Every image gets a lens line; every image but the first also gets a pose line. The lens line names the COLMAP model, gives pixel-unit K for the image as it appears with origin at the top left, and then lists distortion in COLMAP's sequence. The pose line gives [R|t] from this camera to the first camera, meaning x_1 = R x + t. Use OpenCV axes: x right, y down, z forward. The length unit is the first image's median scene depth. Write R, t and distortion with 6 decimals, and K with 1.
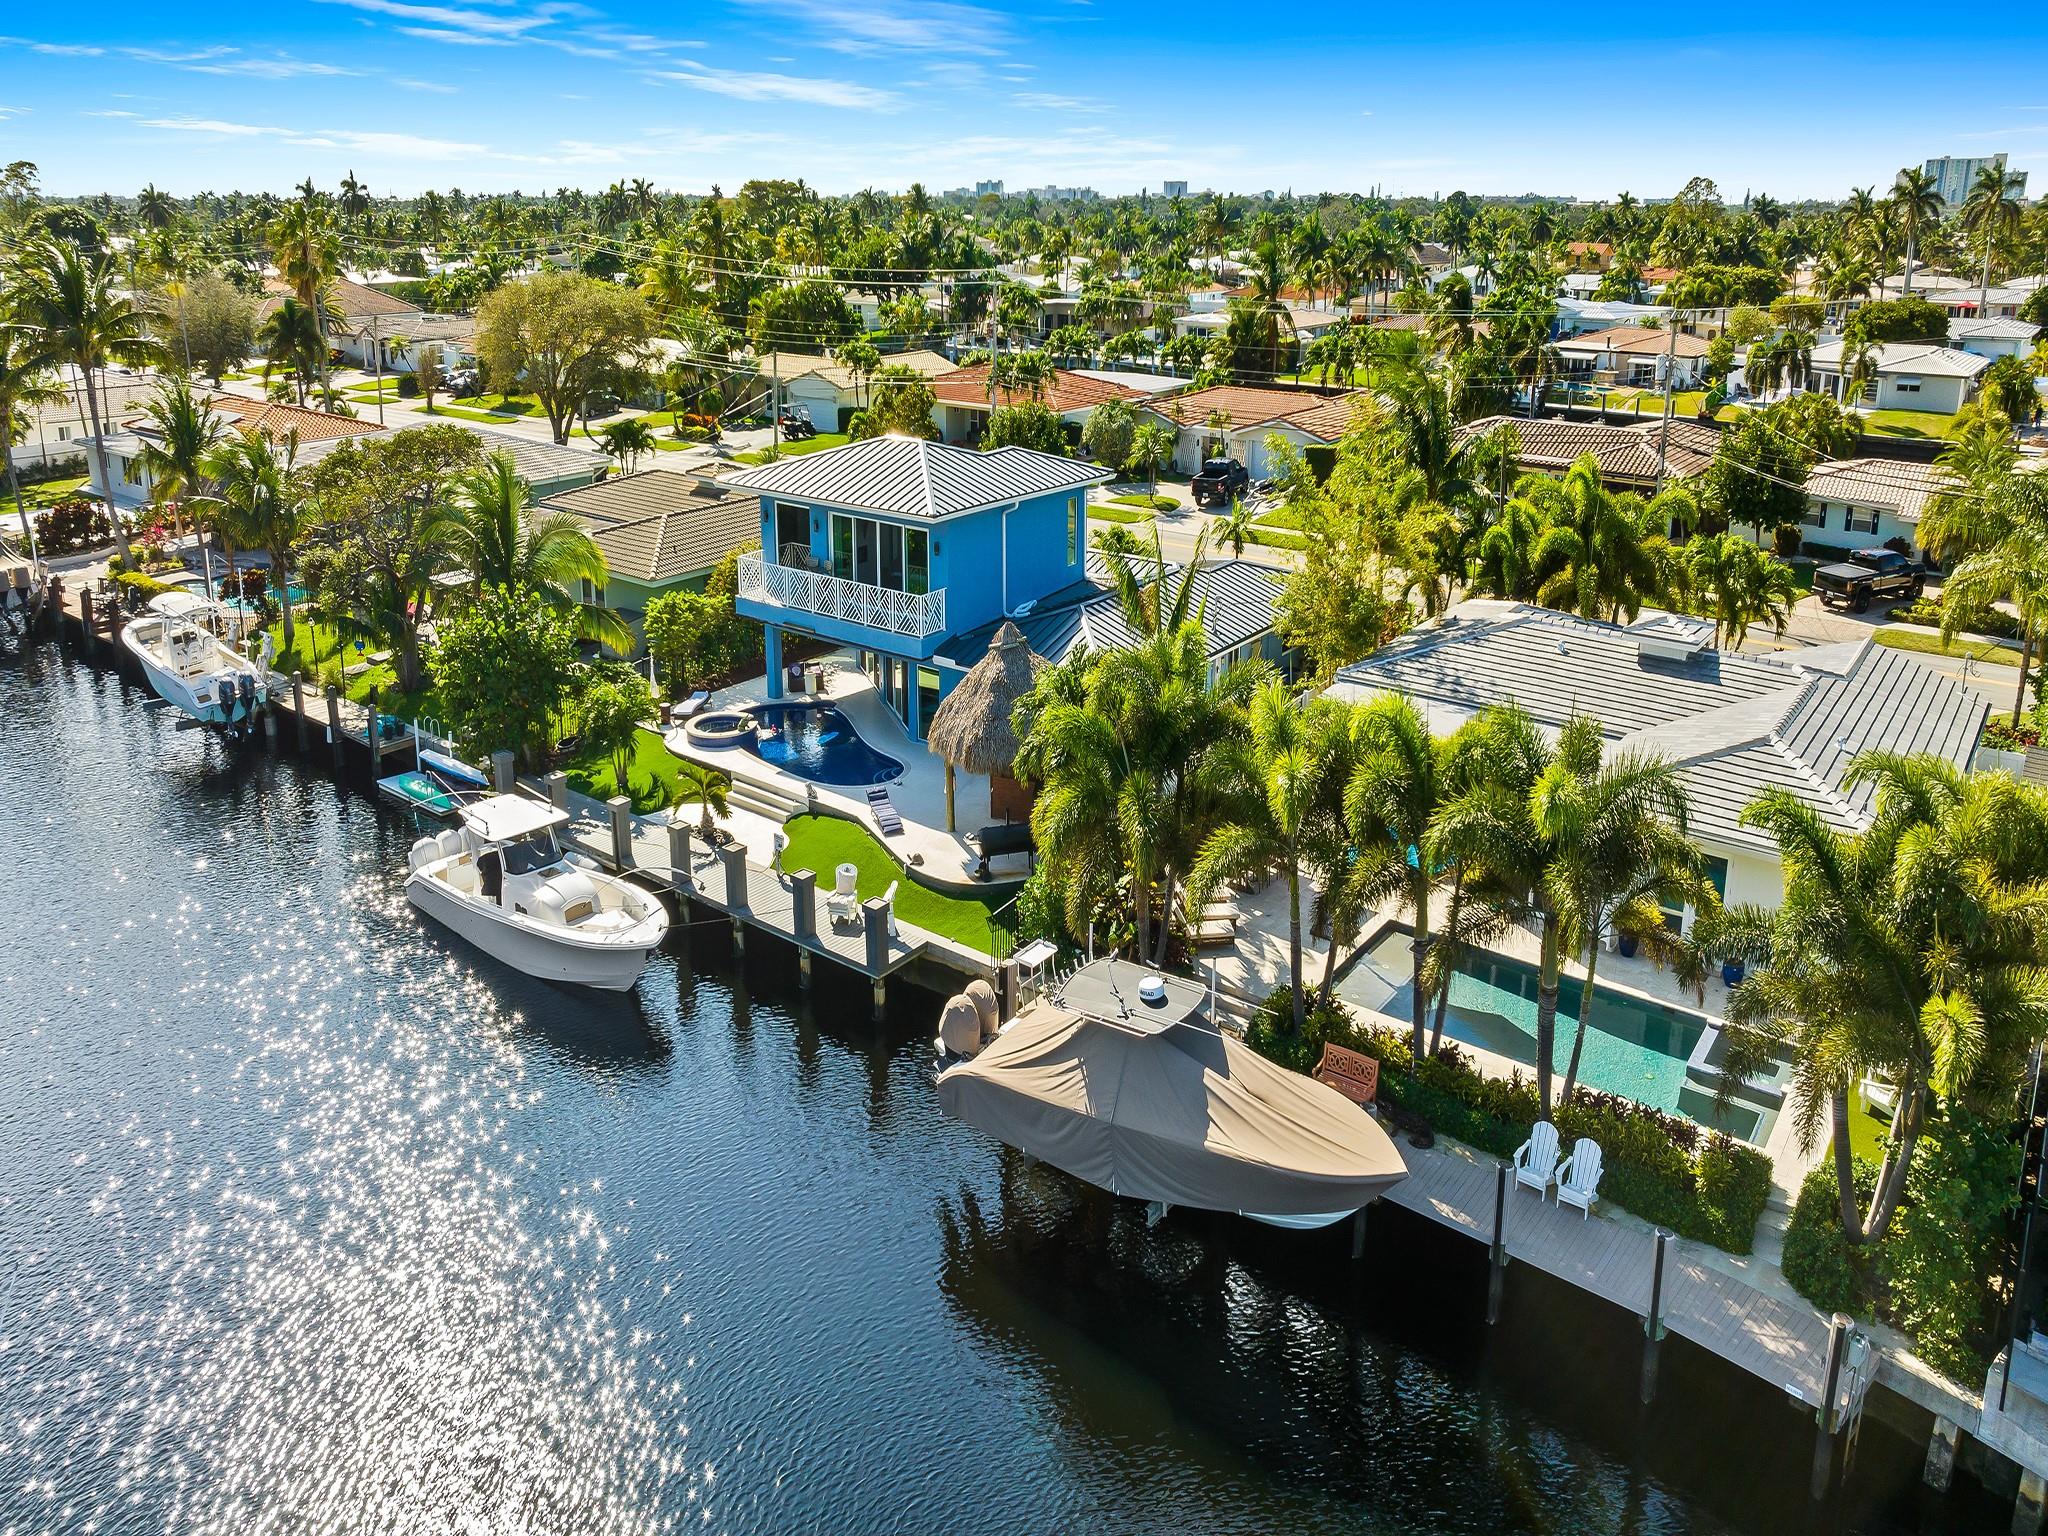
lens RADIAL K [[1373.8, 0, 1024.0], [0, 1373.8, 768.0], [0, 0, 1]] dist [-0.026576, -0.001066]
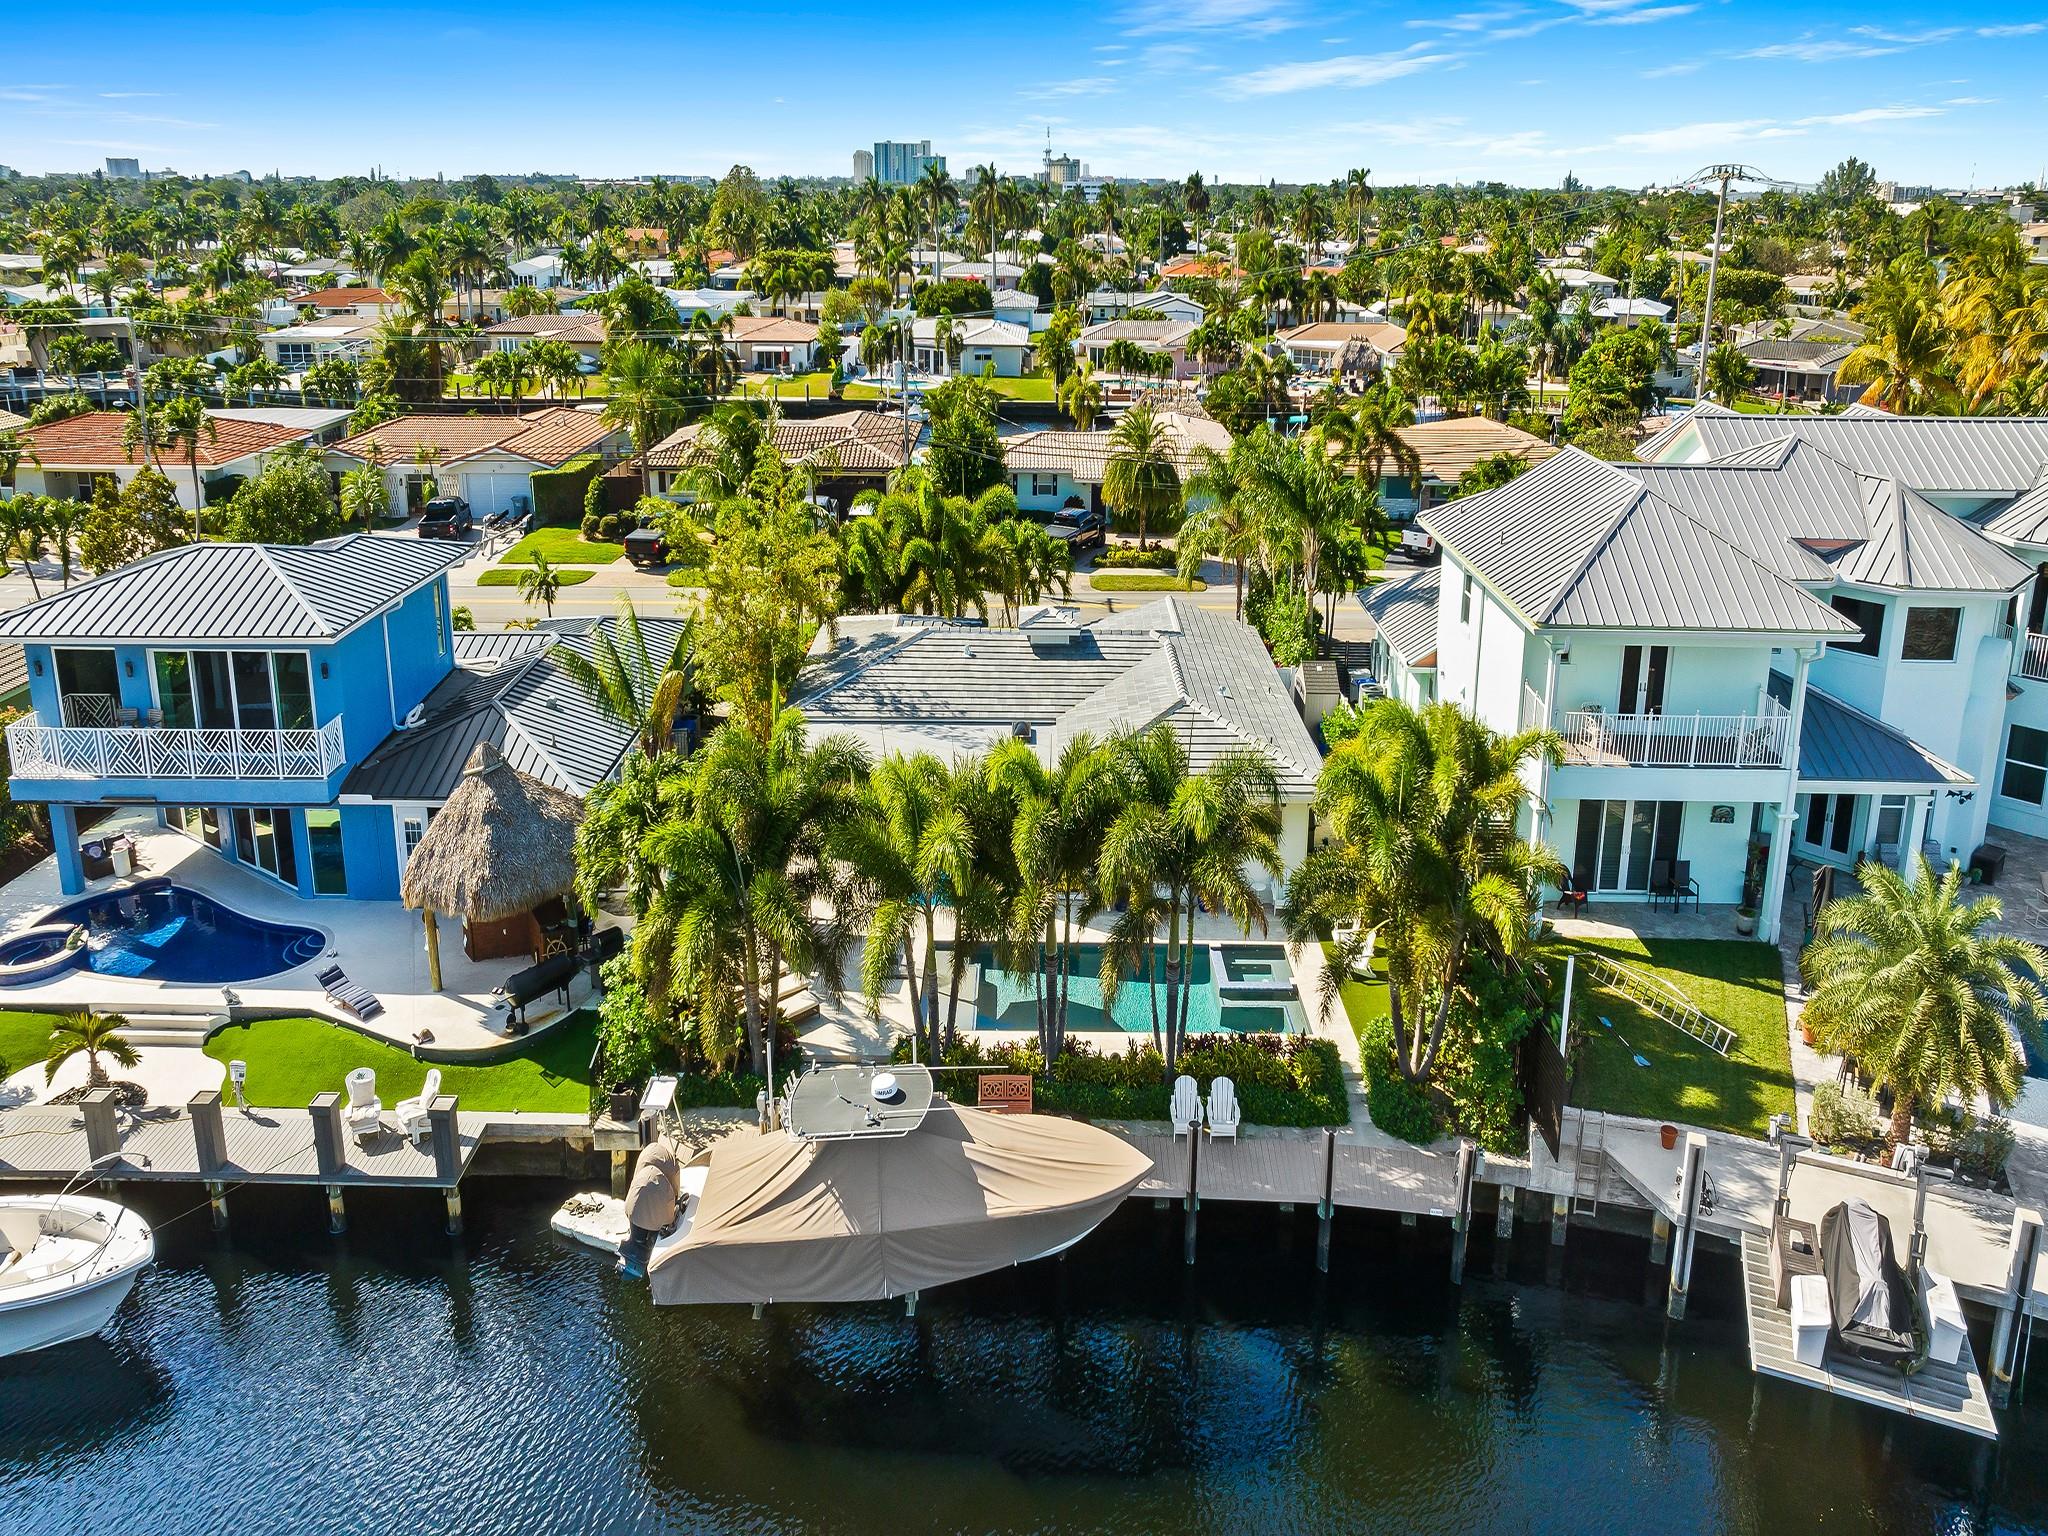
lens RADIAL K [[1402.0, 0, 1024.0], [0, 1402.0, 768.0], [0, 0, 1]] dist [-0.023952, -0.005115]
pose [[0.795641, -0.226011, 0.562028, -0.222708], [0.222002, 0.972032, 0.076608, -0.075542], [-0.563623, 0.063819, 0.823563, 0.068814]]
